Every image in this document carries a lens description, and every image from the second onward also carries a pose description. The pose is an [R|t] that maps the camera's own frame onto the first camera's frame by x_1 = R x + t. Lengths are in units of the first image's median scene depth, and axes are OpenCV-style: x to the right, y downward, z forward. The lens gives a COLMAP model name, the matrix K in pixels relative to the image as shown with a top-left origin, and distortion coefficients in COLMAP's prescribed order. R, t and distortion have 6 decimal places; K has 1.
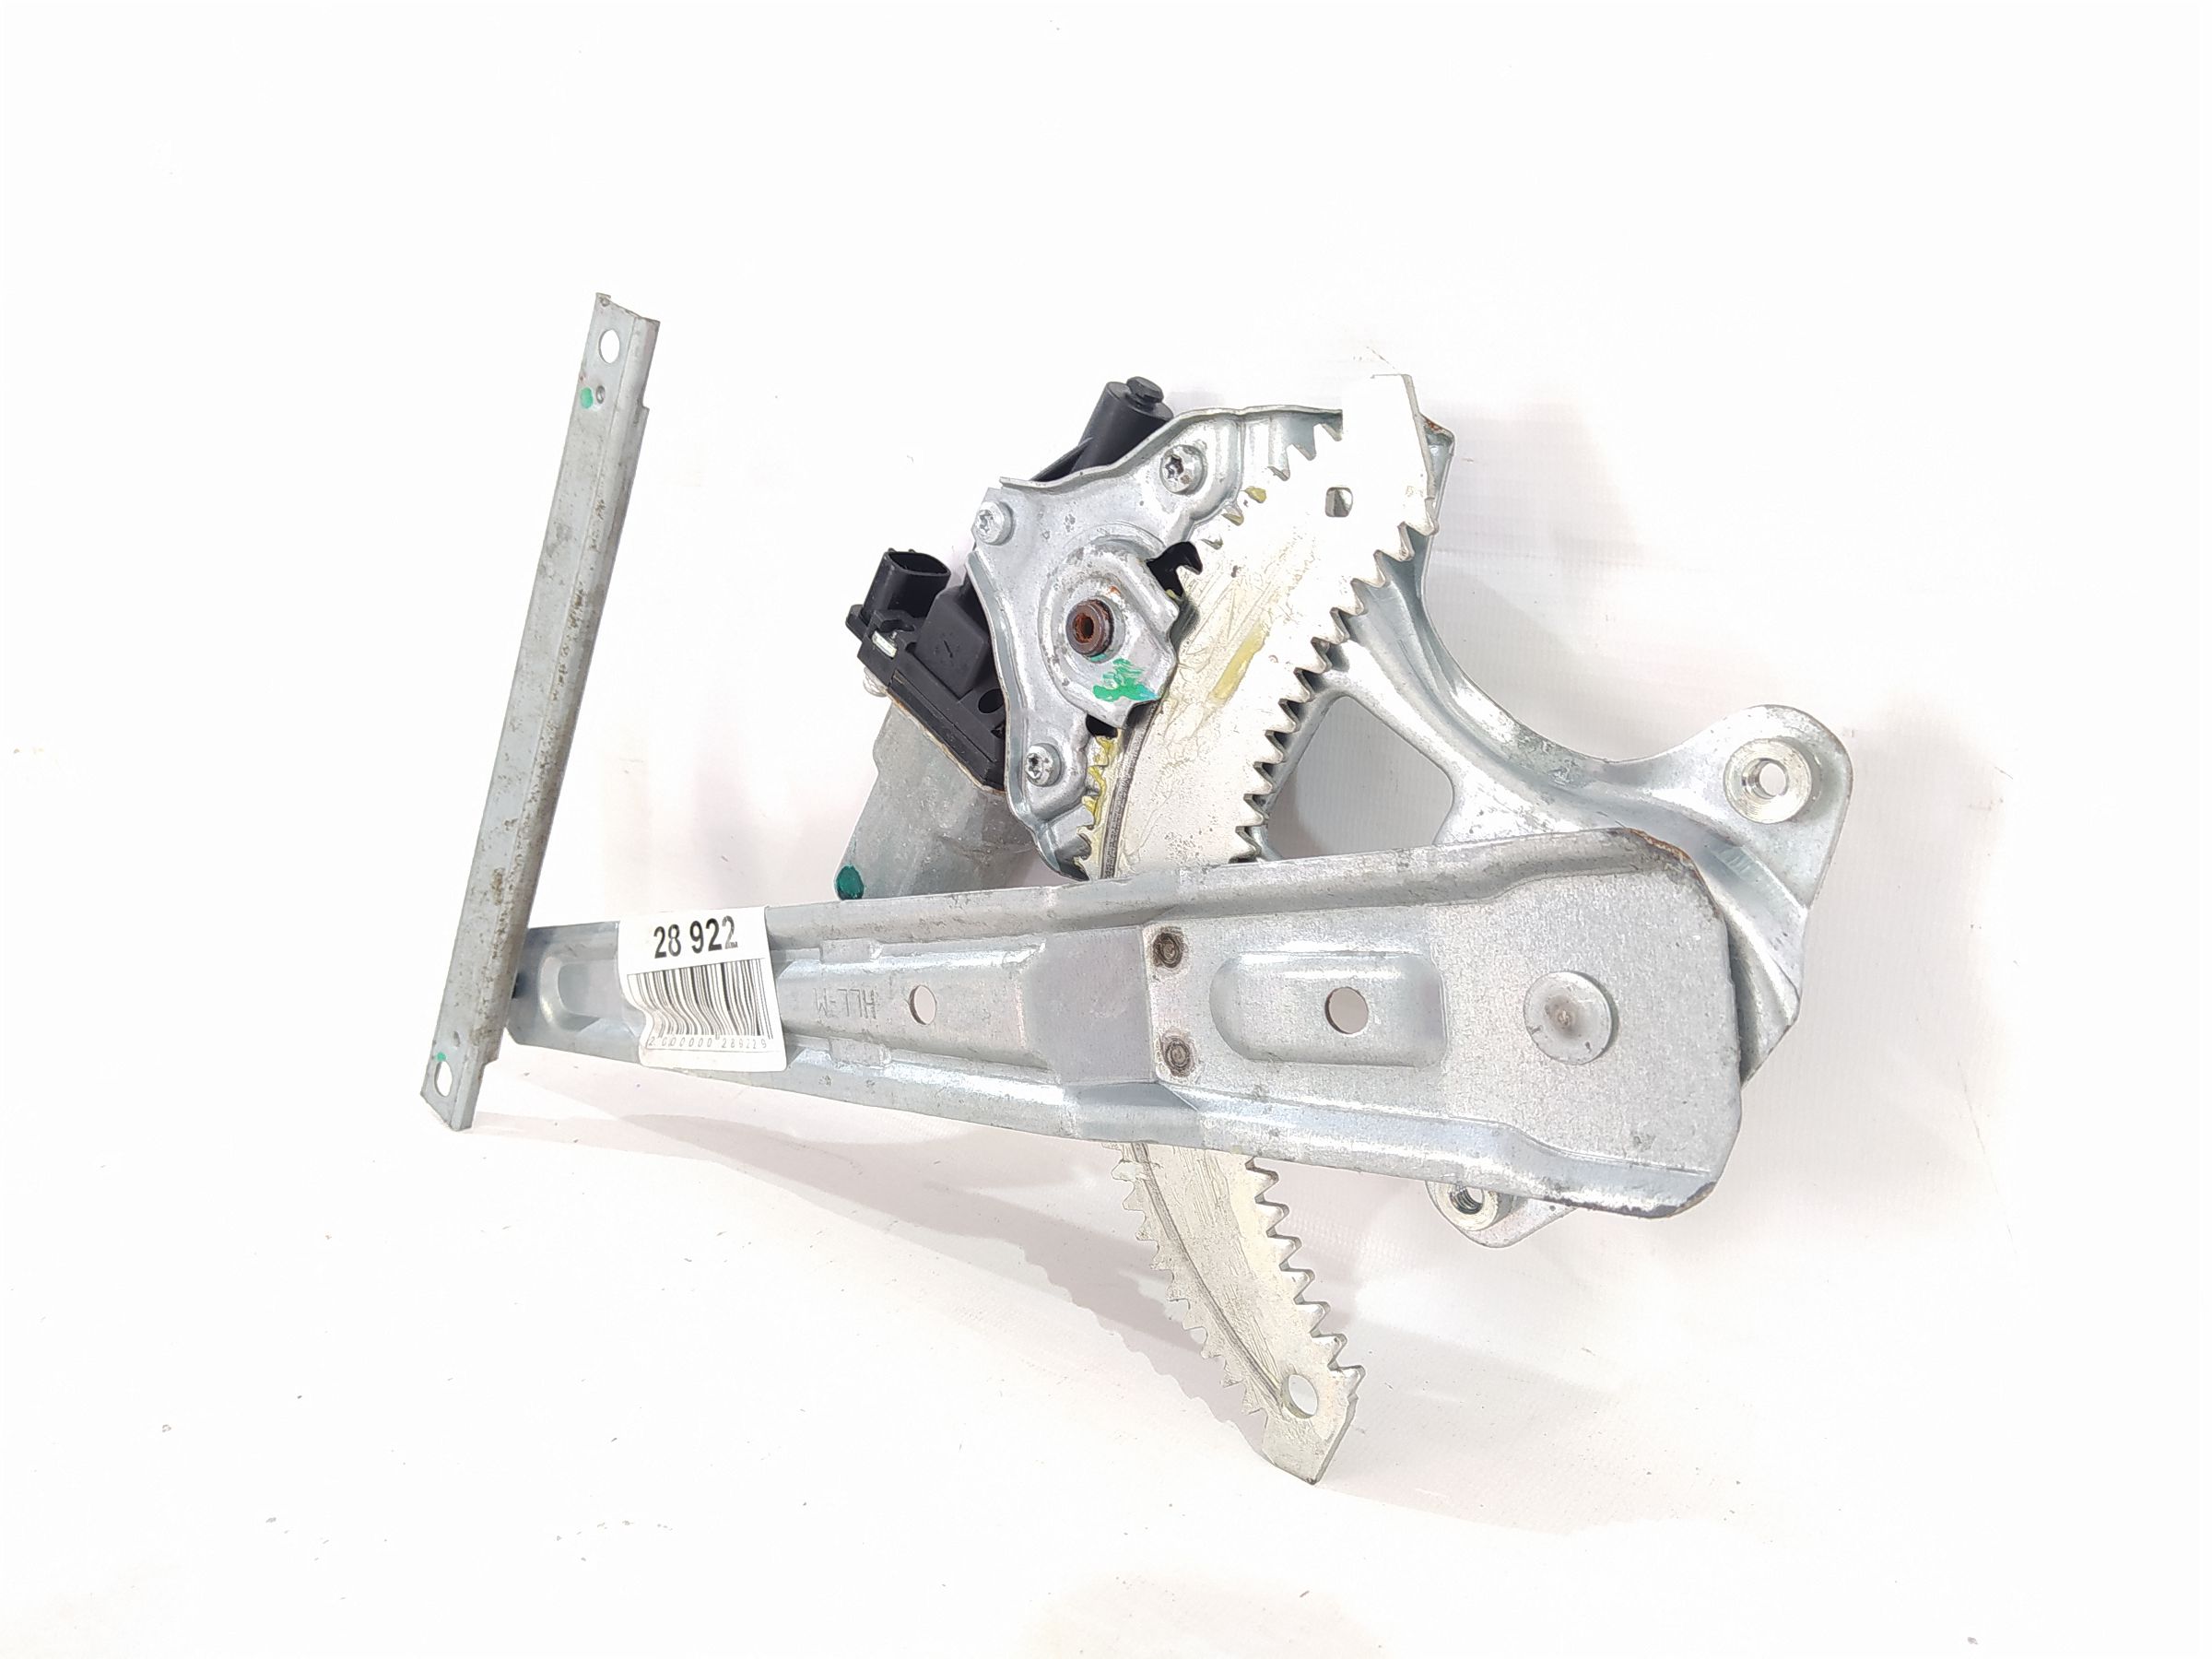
lens RADIAL K [[1657.4, 0, 1106.0], [0, 1657.4, 829.5], [0, 0, 1]] dist [0.134294, -0.209570]
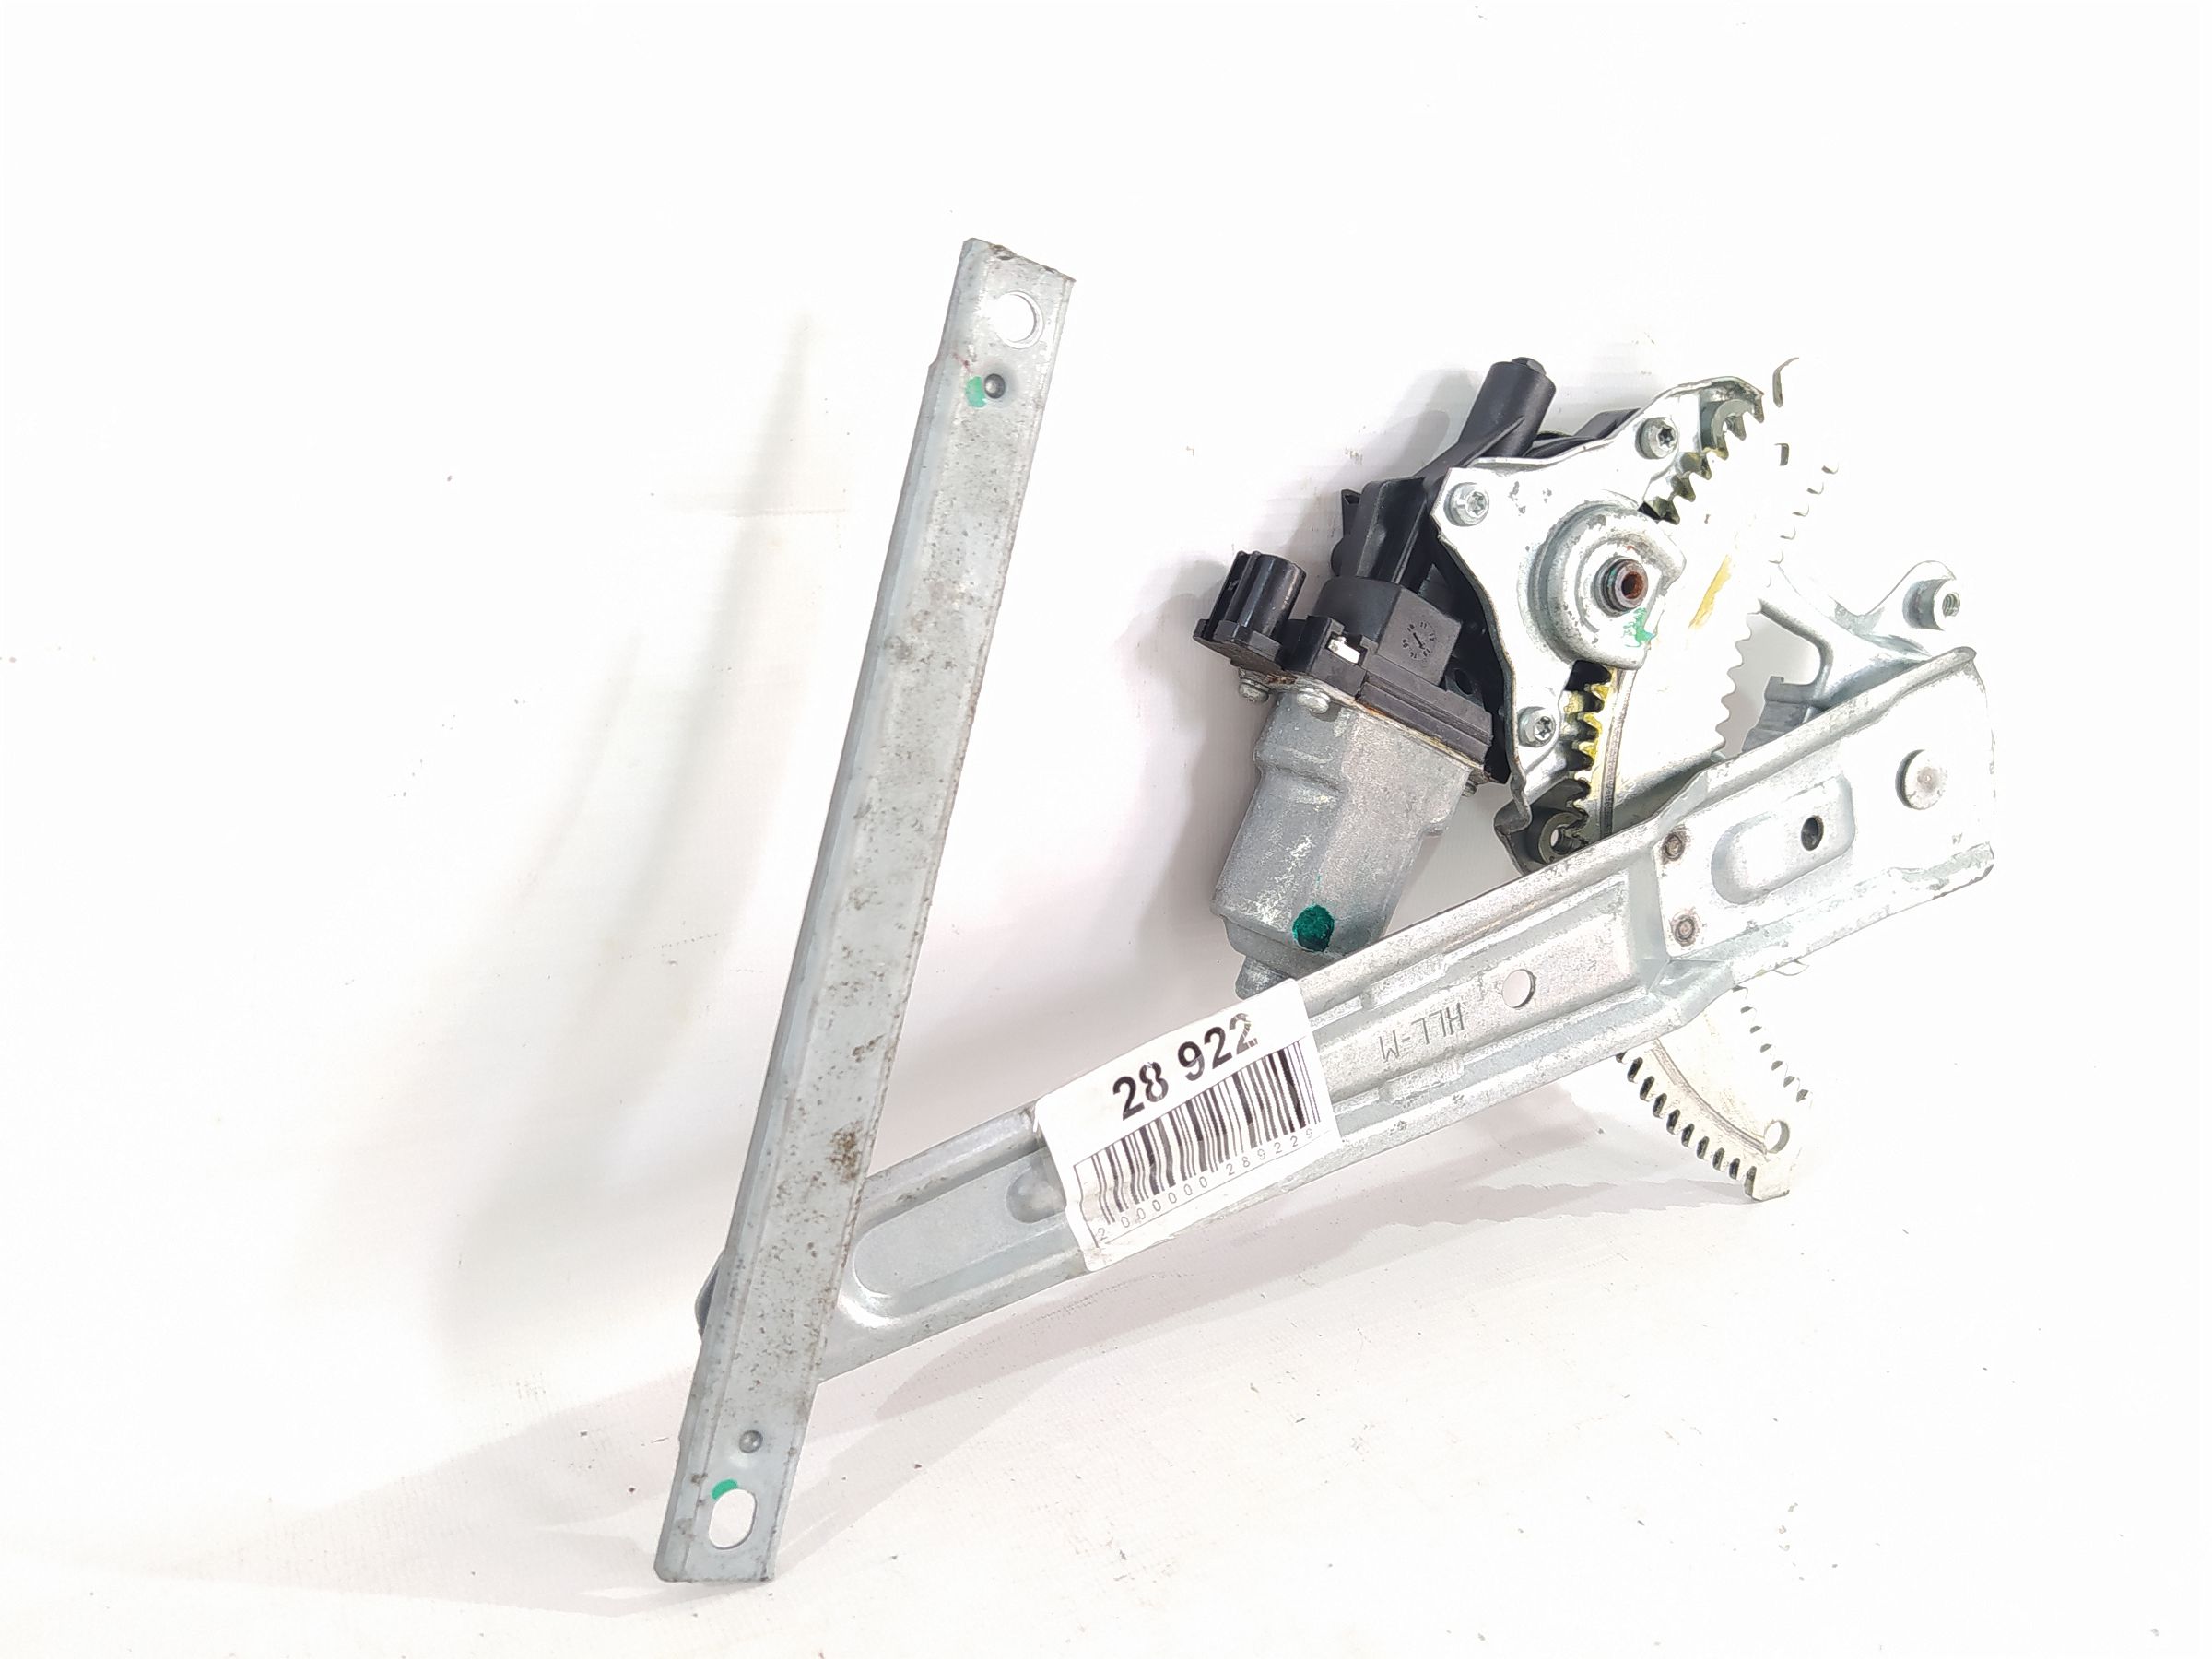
lens RADIAL K [[1657.4, 0, 1106.0], [0, 1657.4, 829.5], [0, 0, 1]] dist [0.134294, -0.209570]
pose [[0.393422, -0.254438, 0.883448, -0.954706], [0.227332, 0.958023, 0.174679, -0.194450], [-0.890808, 0.132114, 0.434749, 0.686212]]
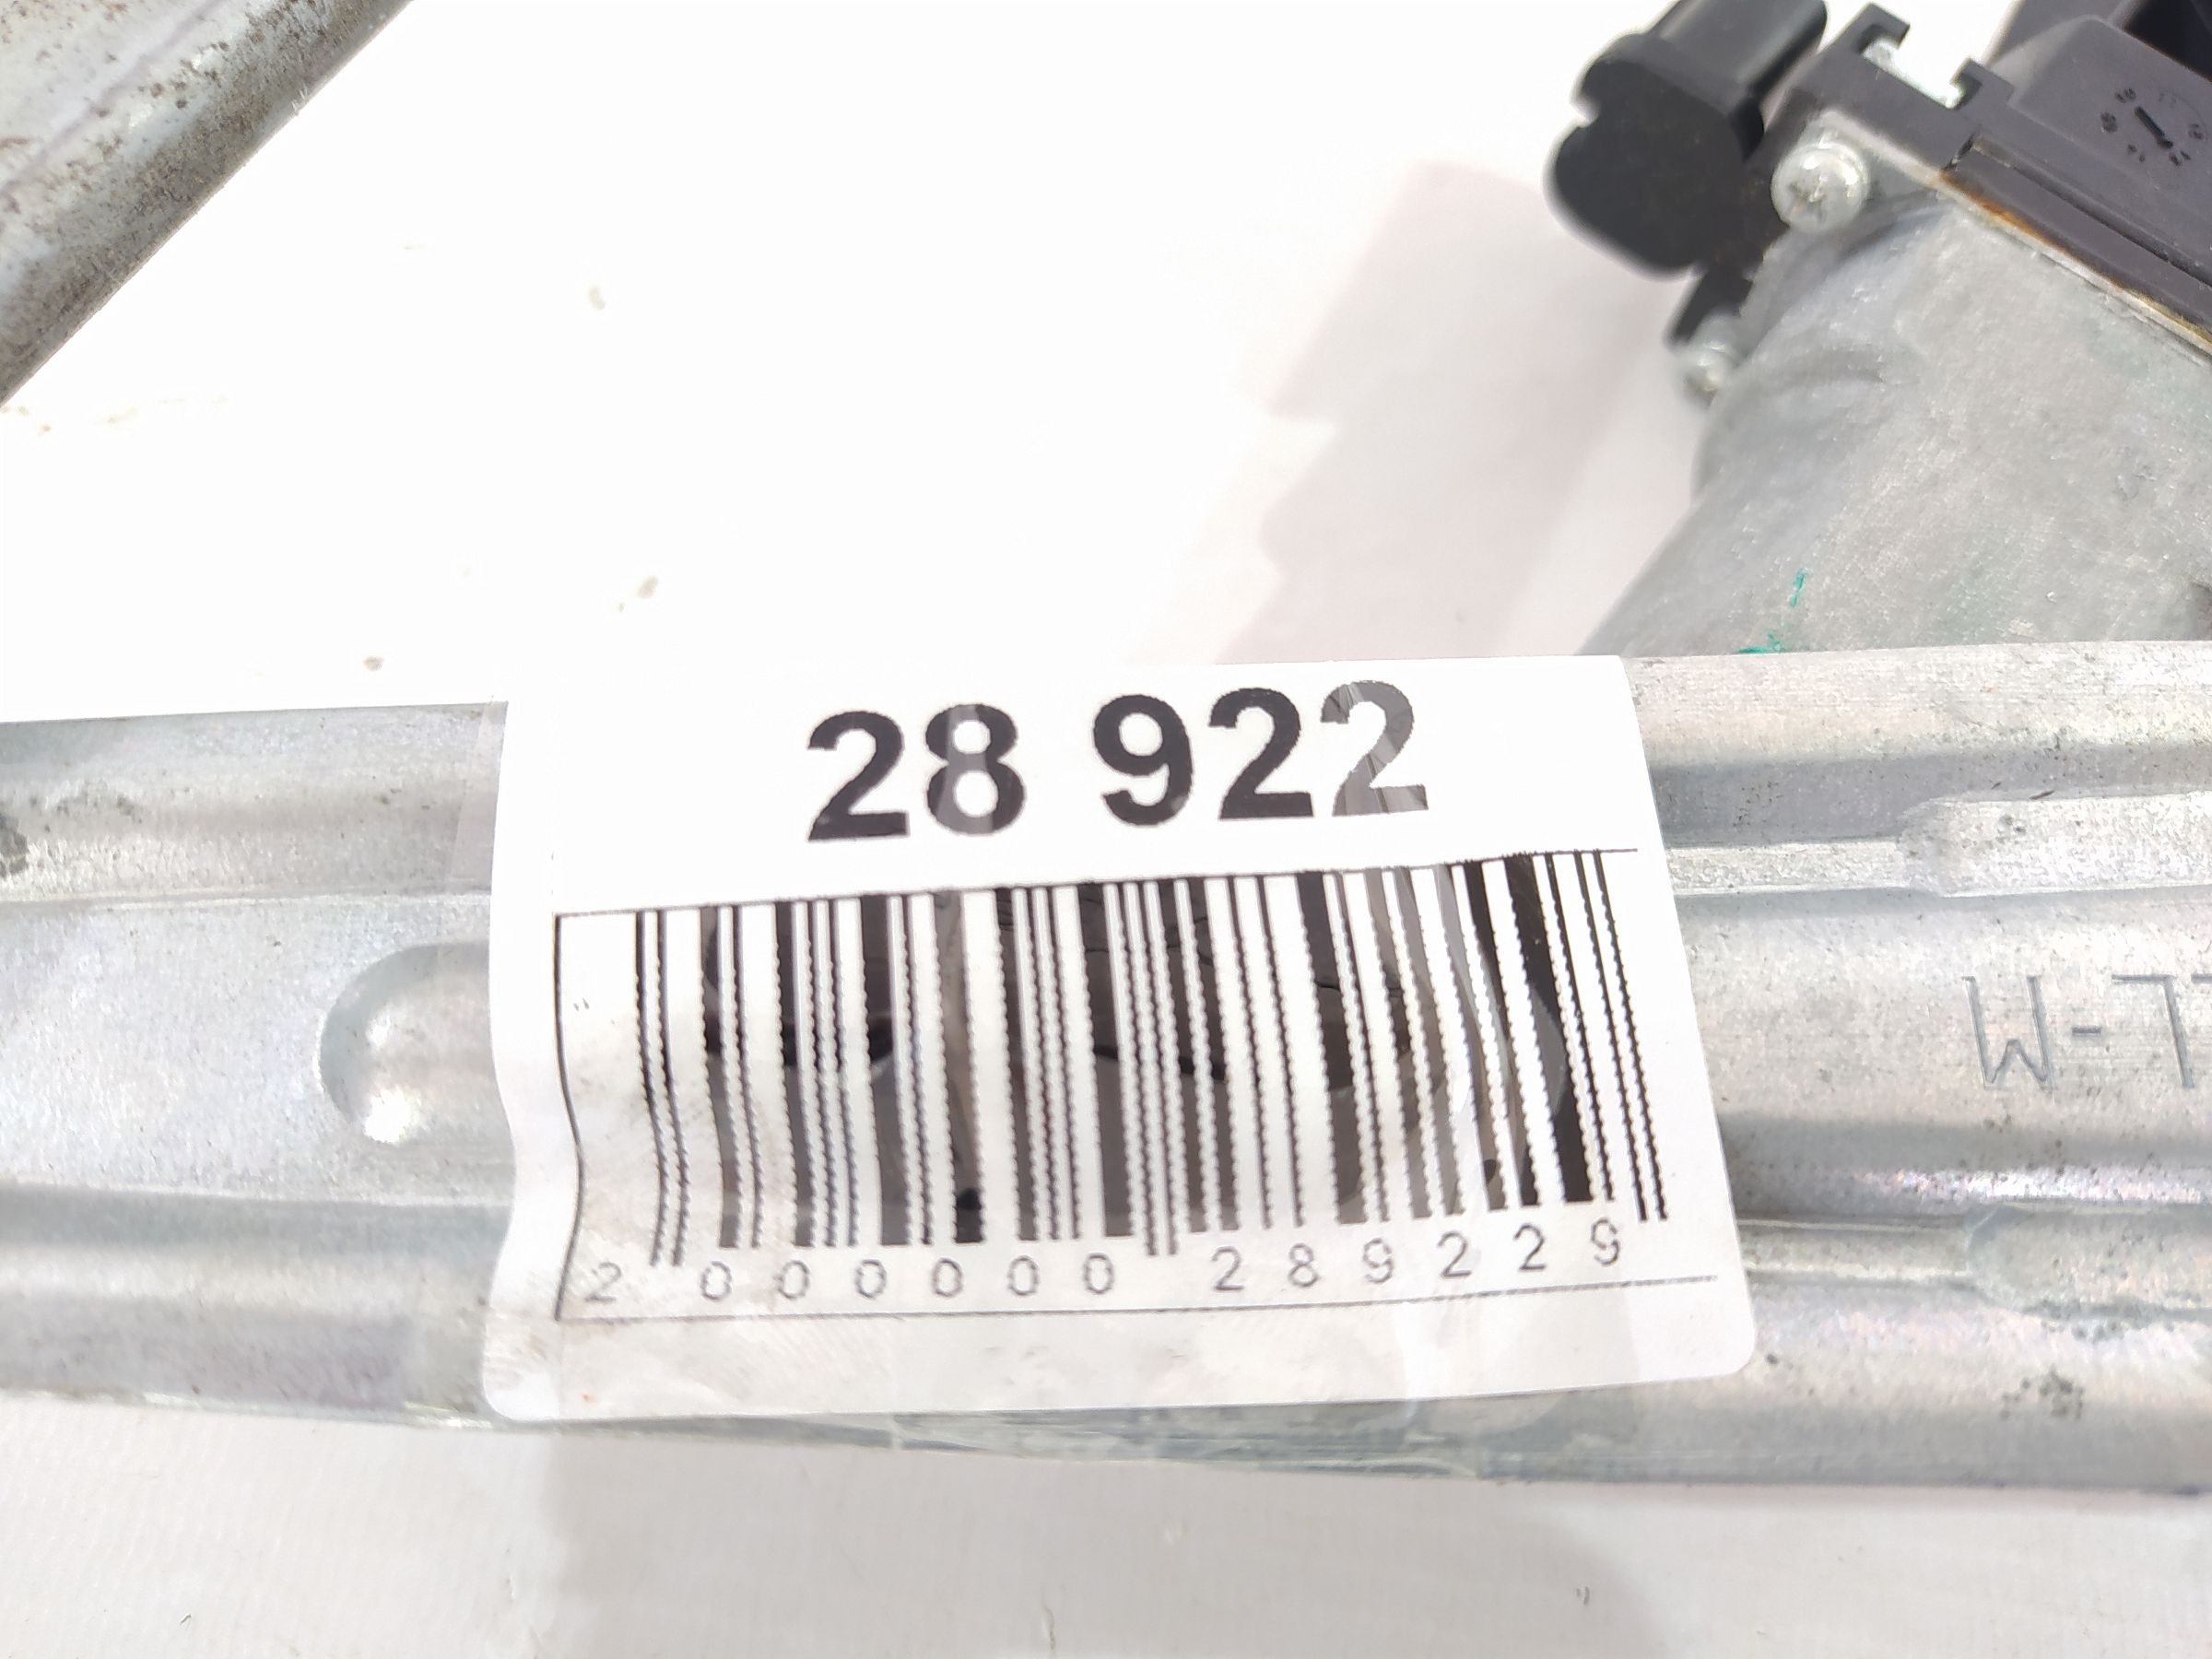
lens RADIAL K [[1817.7, 0, 1097.0], [0, 1817.7, 856.5], [0, 0, 1]] dist [0.050225, -0.205706]
pose [[0.719324, 0.326338, 0.613251, -0.396663], [-0.024959, 0.894359, -0.446652, 0.184596], [-0.694227, 0.305981, 0.651479, 0.868774]]
